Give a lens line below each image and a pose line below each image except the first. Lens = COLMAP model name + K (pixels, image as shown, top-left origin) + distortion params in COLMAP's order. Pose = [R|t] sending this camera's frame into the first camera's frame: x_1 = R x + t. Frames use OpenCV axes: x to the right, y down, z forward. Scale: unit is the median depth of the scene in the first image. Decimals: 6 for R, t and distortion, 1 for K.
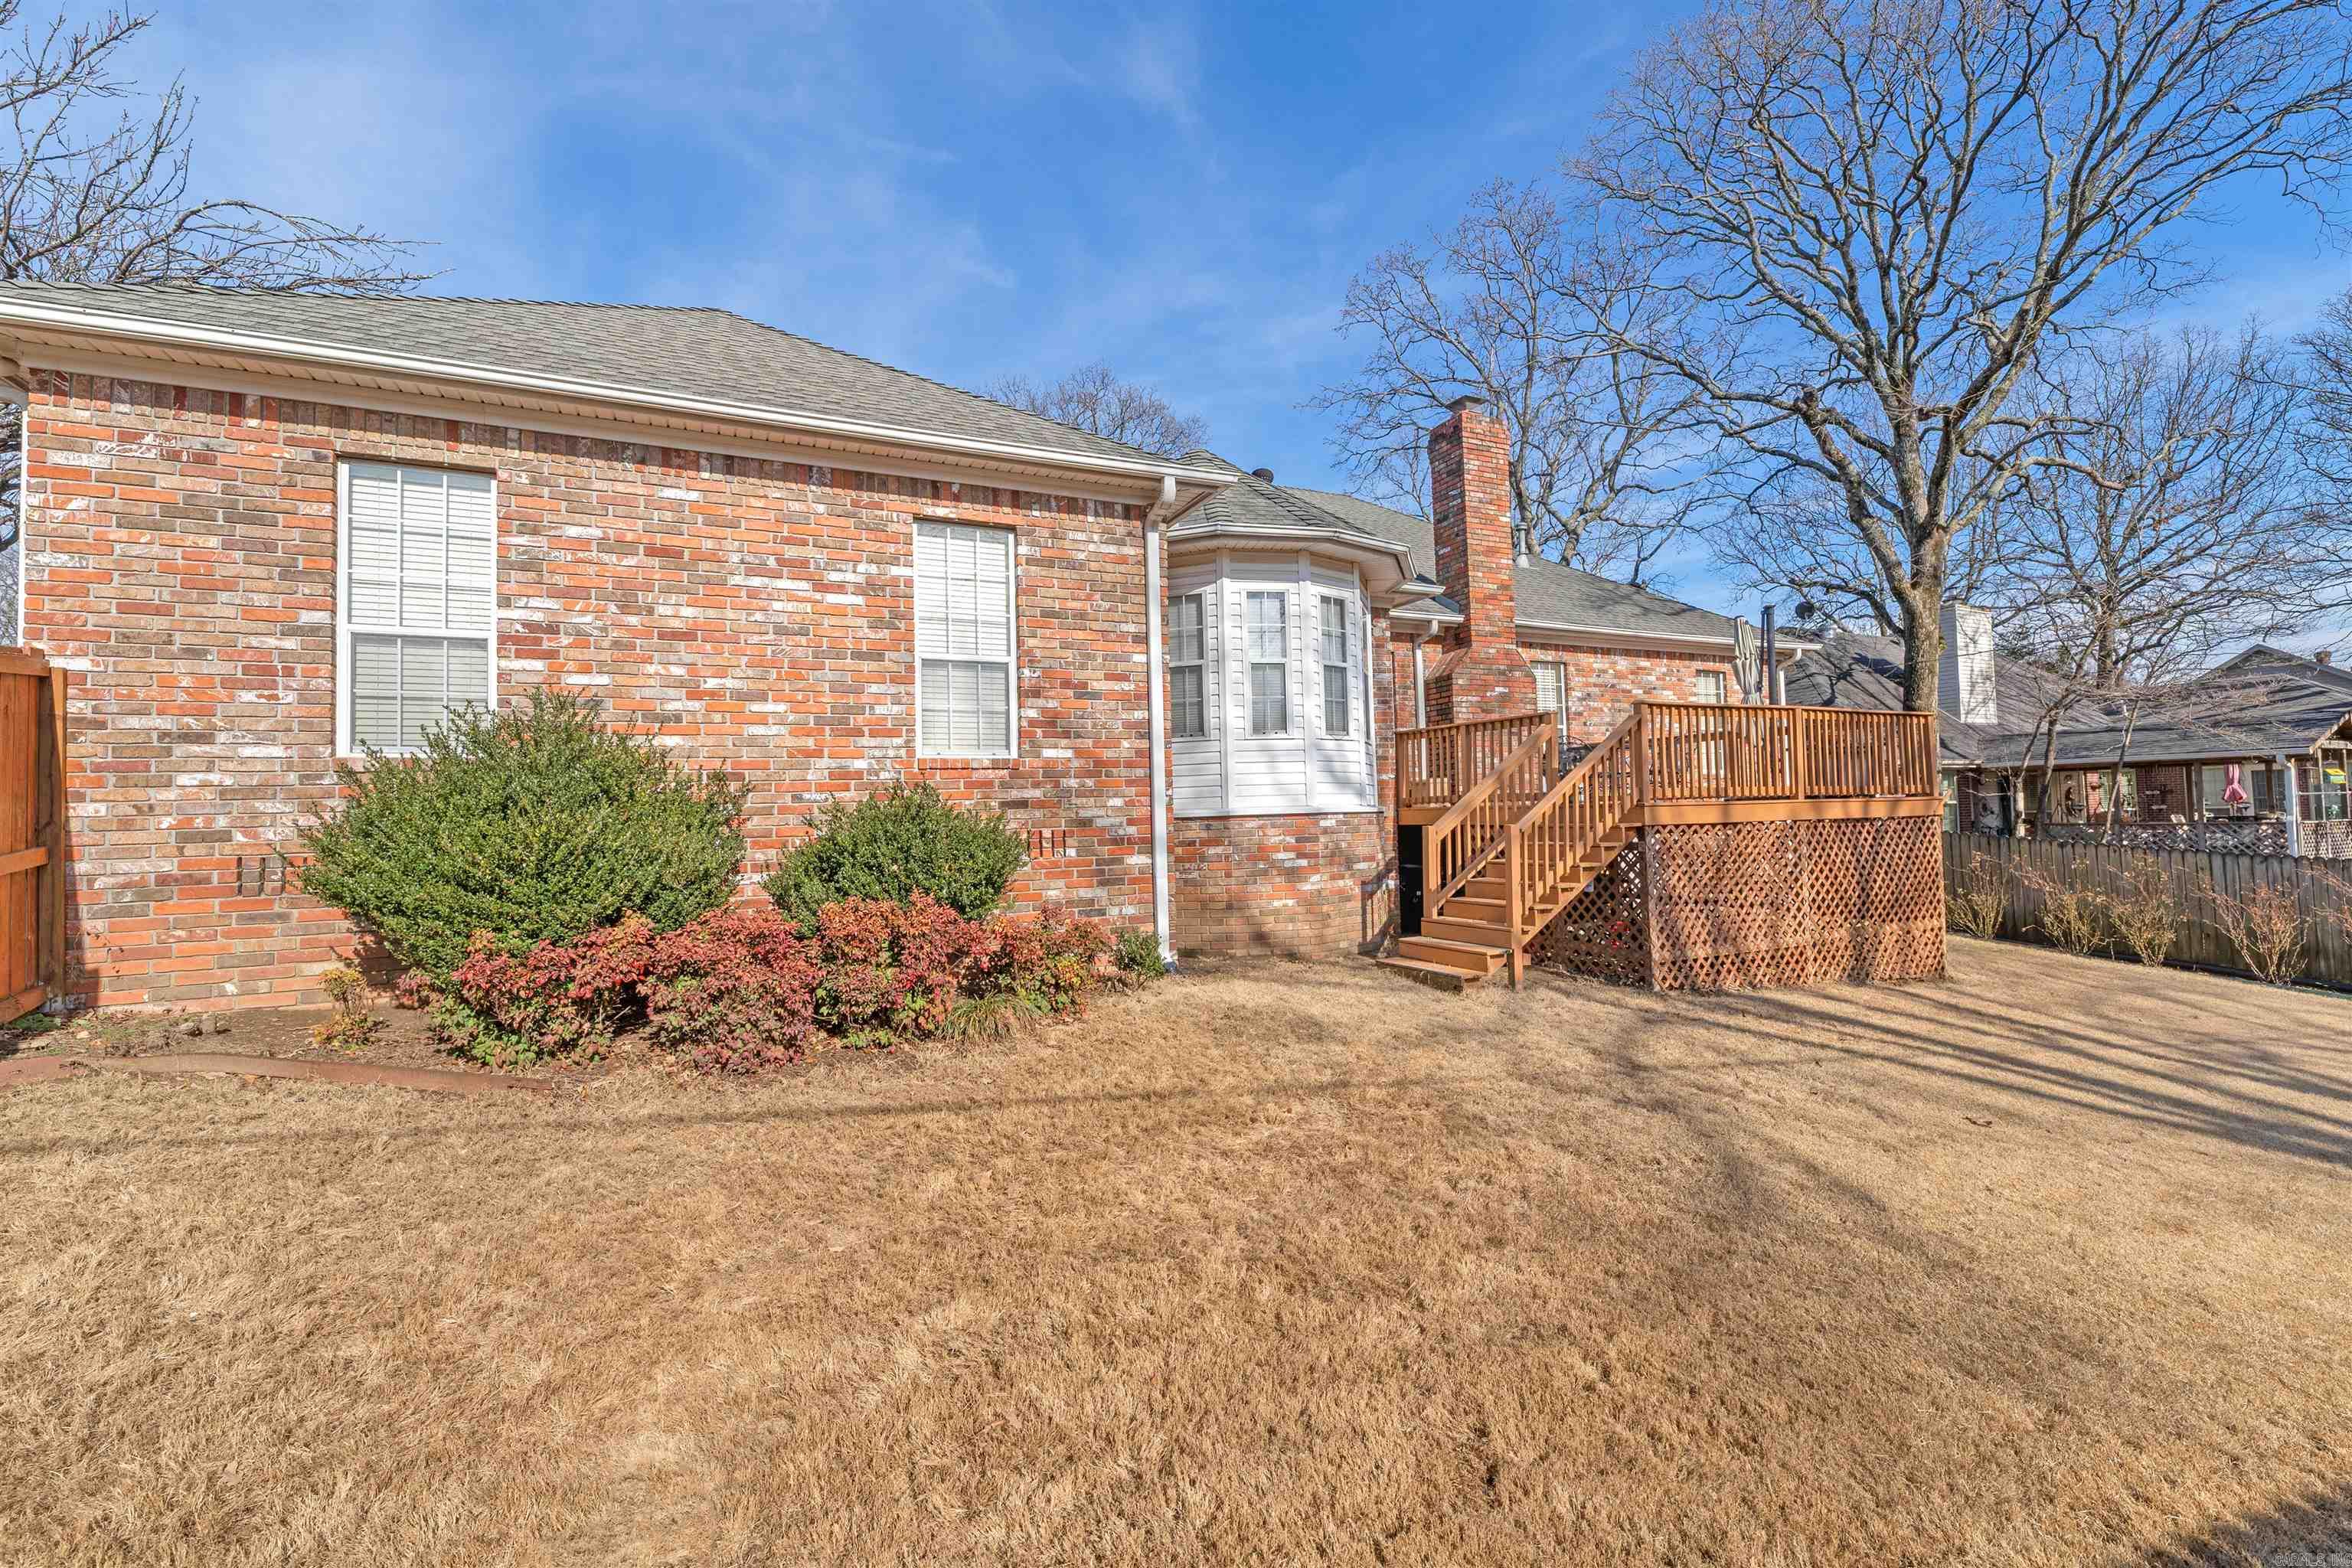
lens RADIAL K [[960.6, 0, 1176.3], [0, 960.6, 793.2], [0, 0, 1]] dist [0.000556, 0.000063]
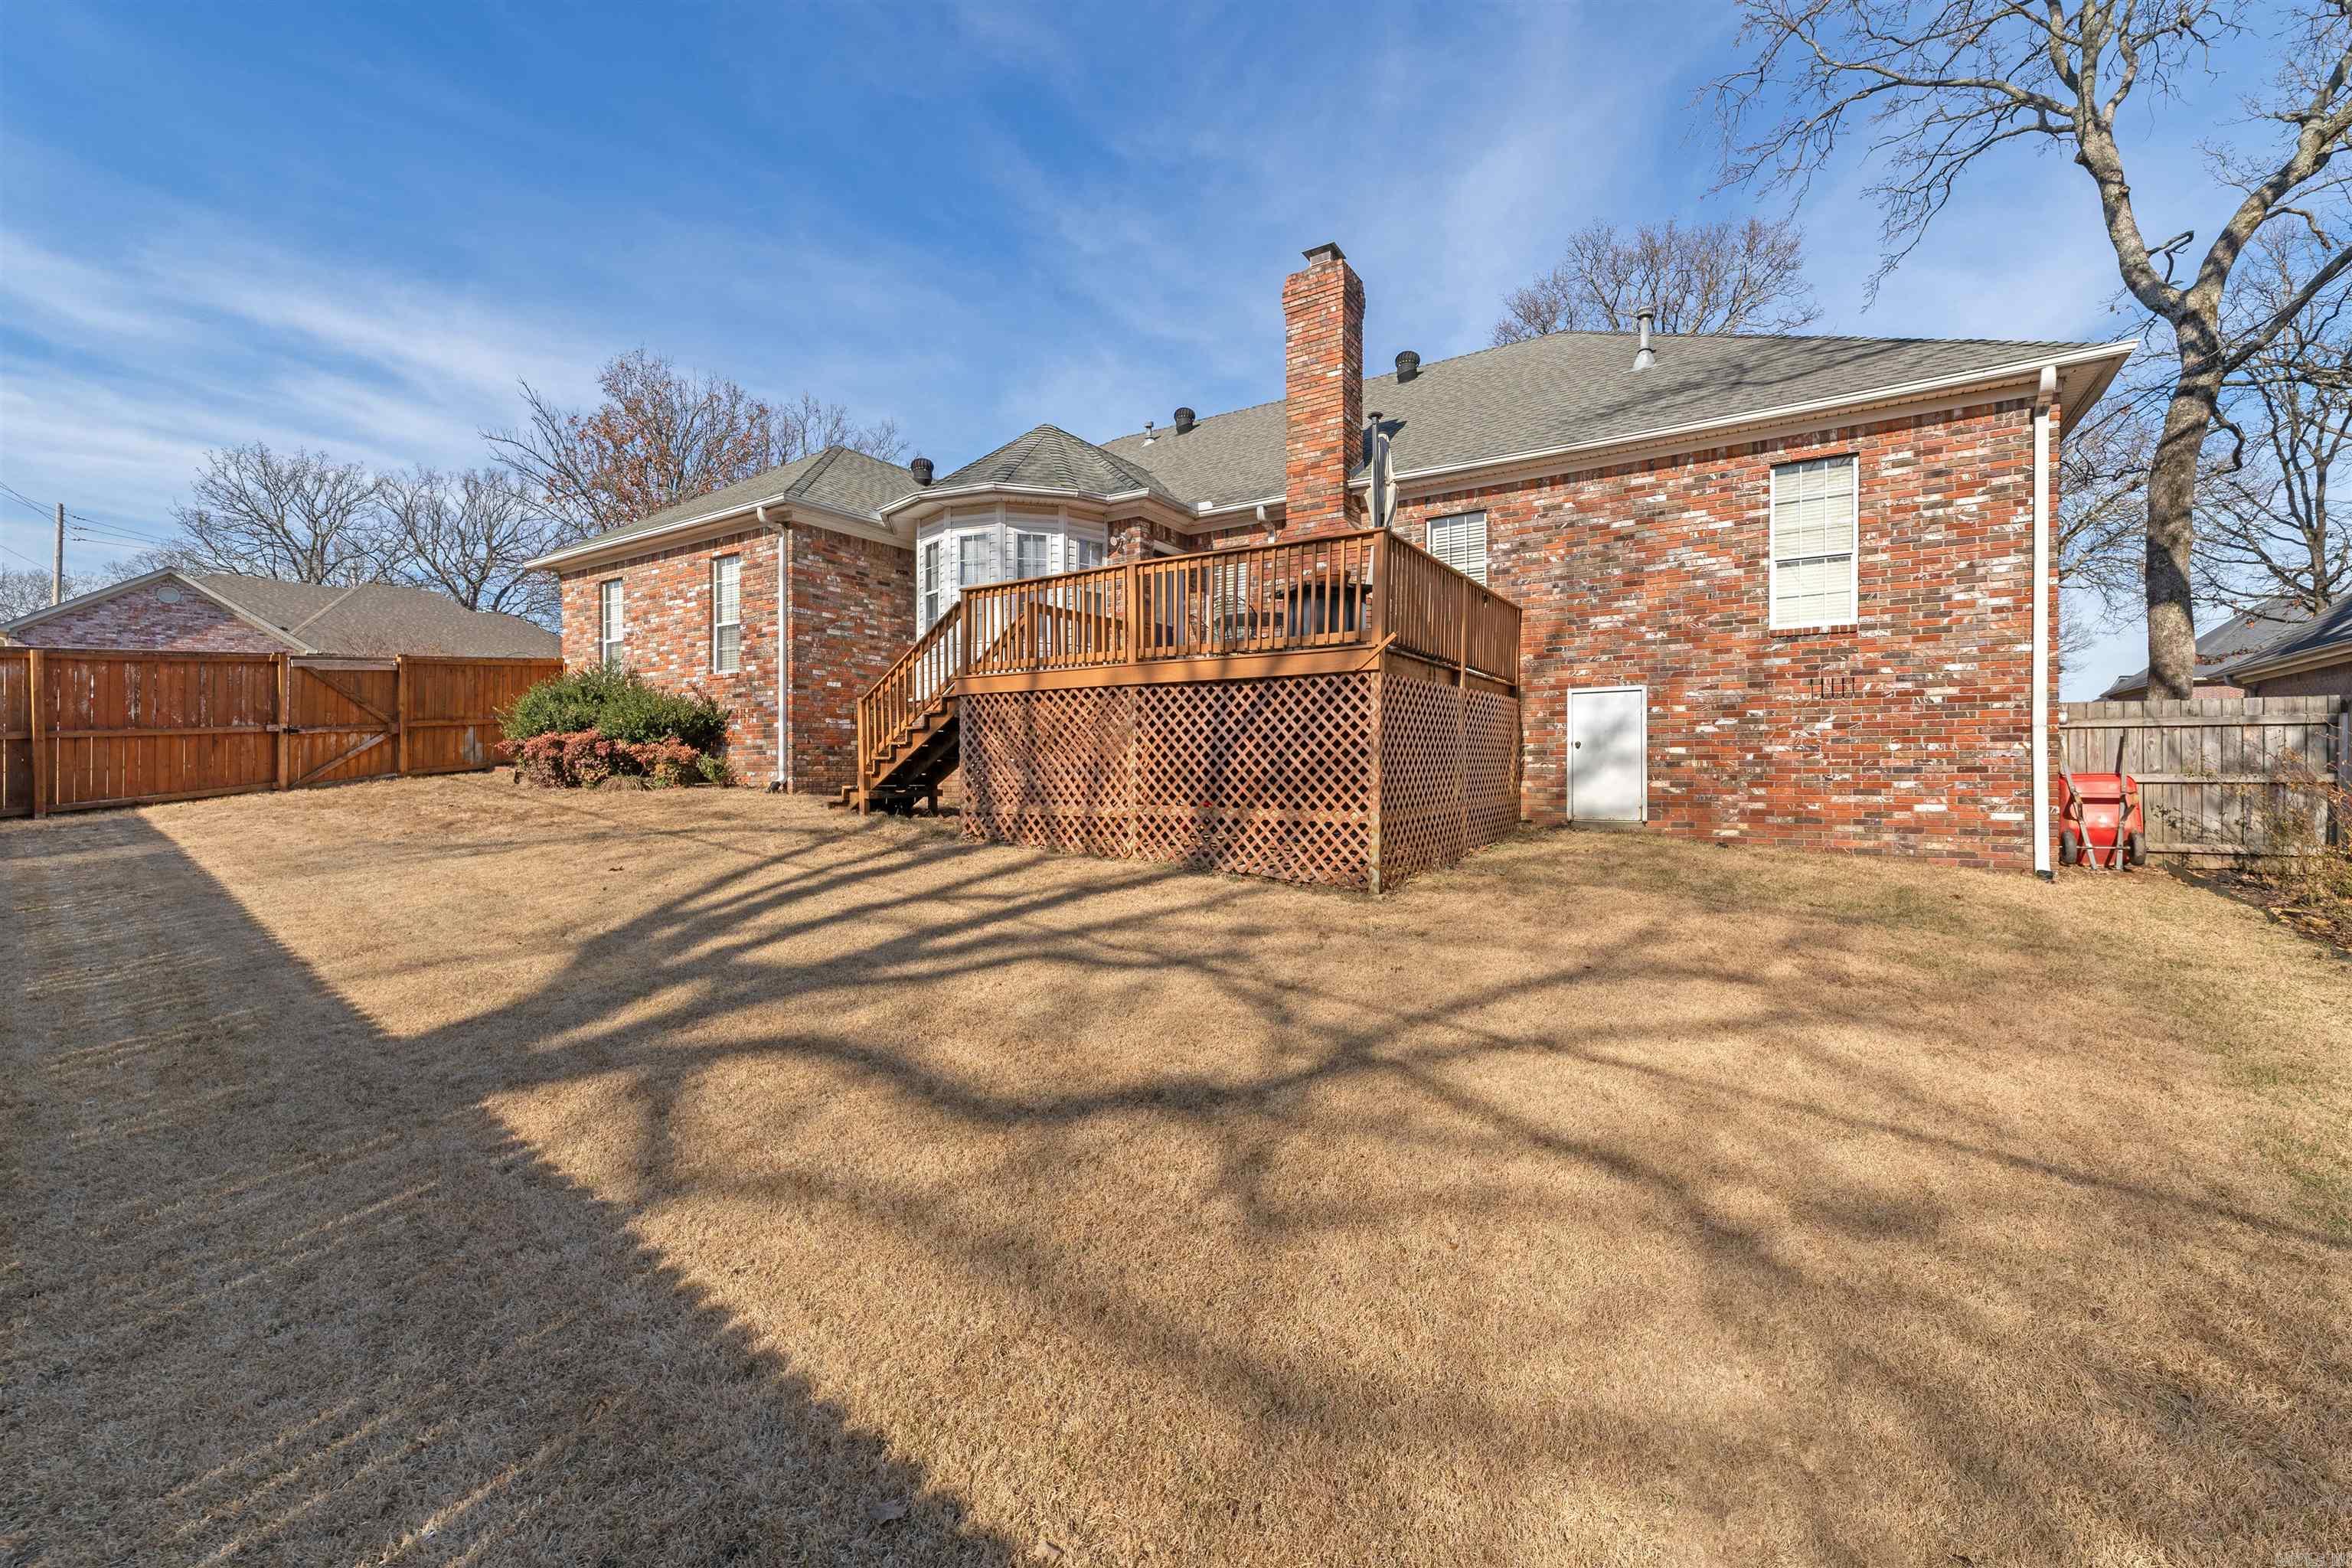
lens RADIAL K [[960.6, 0, 1176.5], [0, 960.6, 772.6], [0, 0, 1]] dist [0.000556, 0.000063]
pose [[0.527020, 0.025671, -0.849465, 1.462596], [0.010964, 0.999255, 0.037000, 0.078242], [0.849782, -0.028813, 0.526346, 0.538292]]
